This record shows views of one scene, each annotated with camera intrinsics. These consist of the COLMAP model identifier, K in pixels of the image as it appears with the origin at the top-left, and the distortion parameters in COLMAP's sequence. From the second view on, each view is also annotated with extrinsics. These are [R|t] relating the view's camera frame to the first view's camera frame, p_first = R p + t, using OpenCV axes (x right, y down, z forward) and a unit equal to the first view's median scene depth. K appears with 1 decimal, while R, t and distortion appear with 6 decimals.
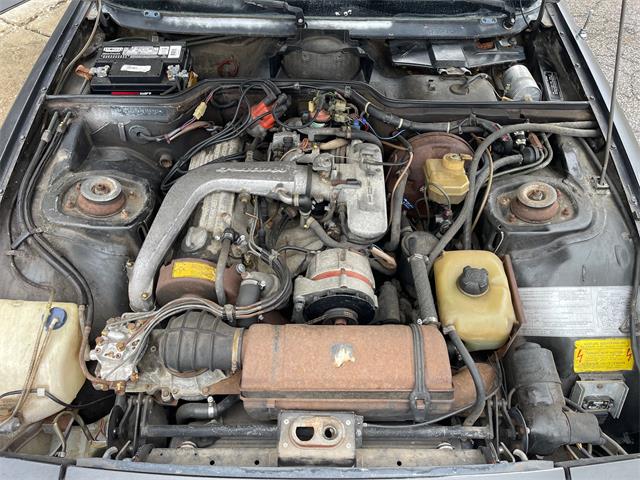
lens RADIAL K [[549.4, 0, 319.6], [0, 549.4, 290.9], [0, 0, 1]] dist [0.041359, -0.007472]
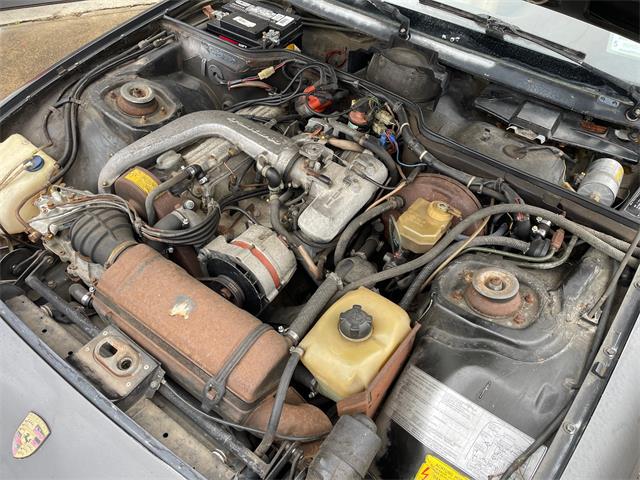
lens RADIAL K [[549.4, 0, 319.6], [0, 549.4, 290.9], [0, 0, 1]] dist [0.041359, -0.007472]
pose [[0.777601, 0.477013, -0.409629, 0.520983], [-0.509228, 0.859931, 0.034720, -0.058184], [0.368814, 0.181596, 0.911591, 0.154865]]
